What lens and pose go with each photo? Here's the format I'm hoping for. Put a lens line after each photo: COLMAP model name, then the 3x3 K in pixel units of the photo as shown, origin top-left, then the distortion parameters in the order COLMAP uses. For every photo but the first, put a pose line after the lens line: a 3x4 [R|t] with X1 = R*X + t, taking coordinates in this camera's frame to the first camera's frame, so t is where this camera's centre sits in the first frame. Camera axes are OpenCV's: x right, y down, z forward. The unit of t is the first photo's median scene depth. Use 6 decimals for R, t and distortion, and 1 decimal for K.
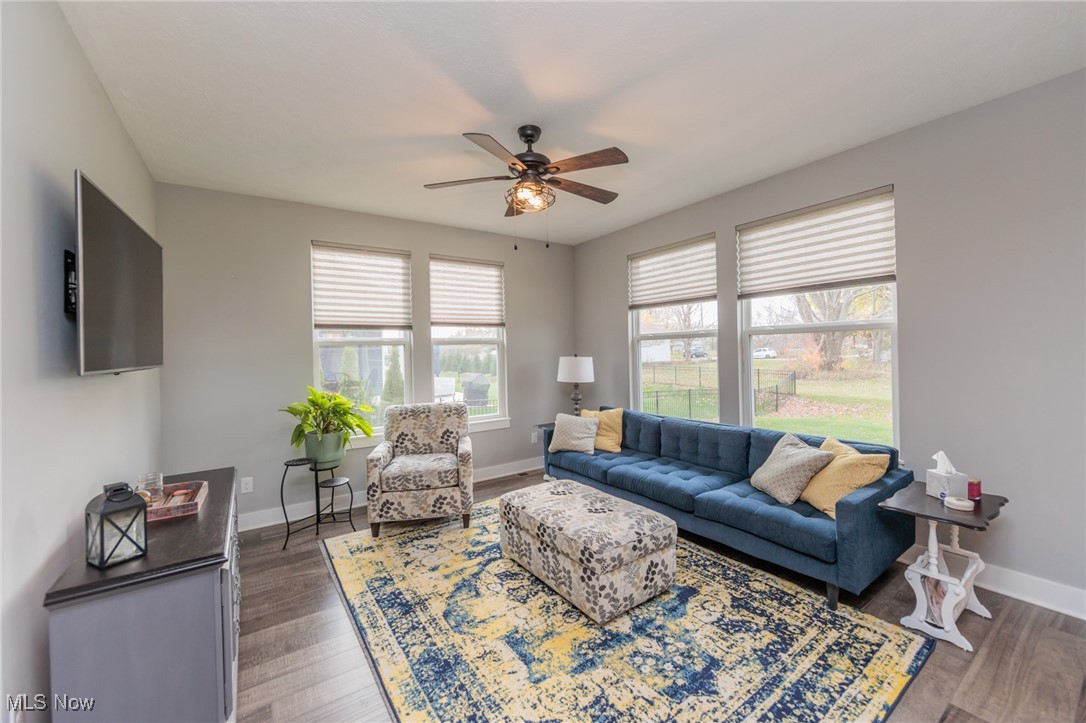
lens RADIAL K [[426.8, 0, 547.4], [0, 426.8, 356.3], [0, 0, 1]] dist [-0.000557, 0.000189]
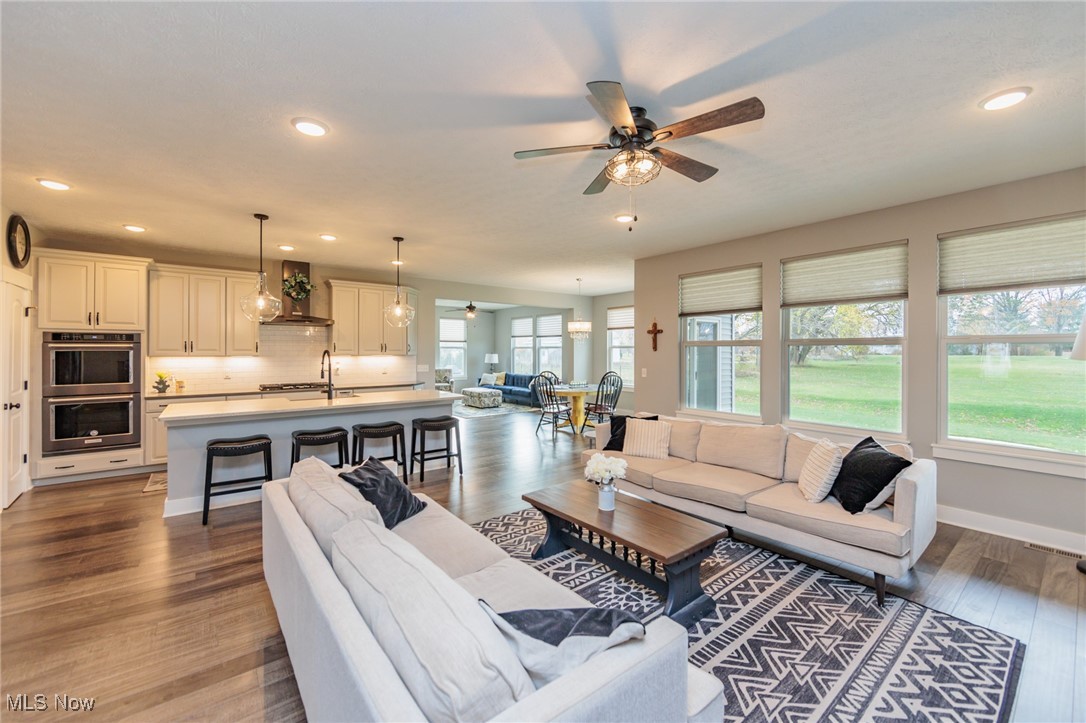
lens RADIAL K [[435.8, 0, 545.7], [0, 435.8, 349.6], [0, 0, 1]] dist [0.000854, 0.000128]
pose [[0.998240, 0.023507, 0.054449, 0.307212], [-0.022657, 0.999613, -0.016165, 0.013336], [-0.054807, 0.014903, 0.998386, -2.165181]]
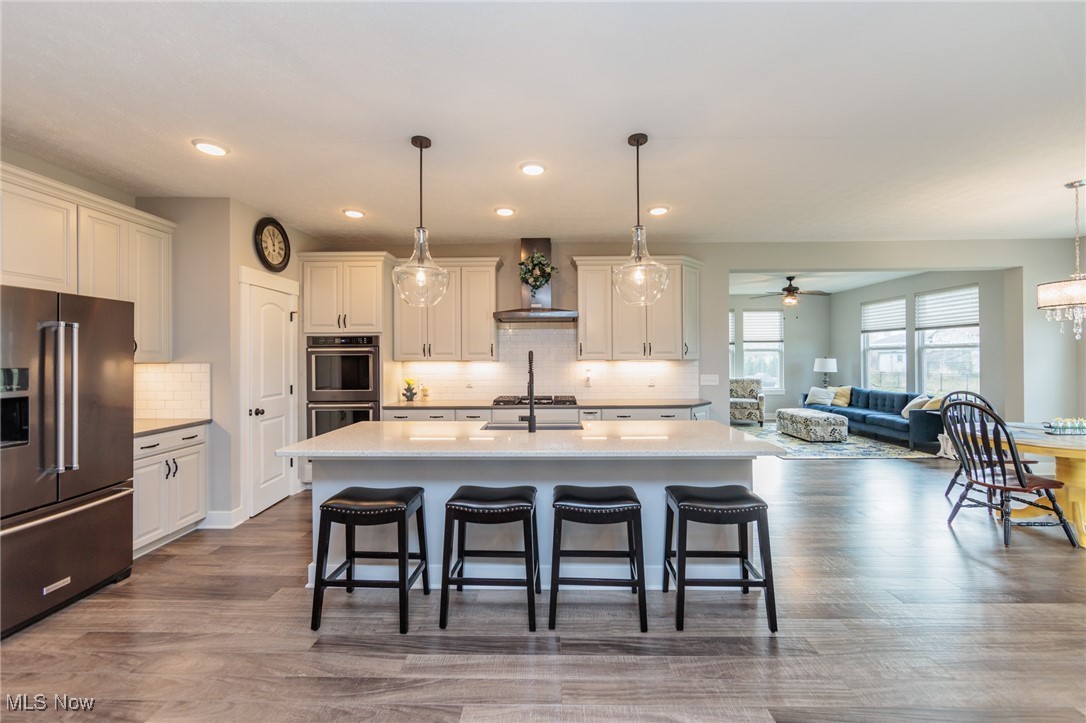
lens RADIAL K [[426.8, 0, 547.4], [0, 426.8, 356.3], [0, 0, 1]] dist [-0.000557, 0.000189]
pose [[0.807811, 0.016987, -0.589196, 0.216903], [-0.020153, 0.999796, 0.001195, 0.016204], [0.589096, 0.010909, 0.807989, -1.458271]]
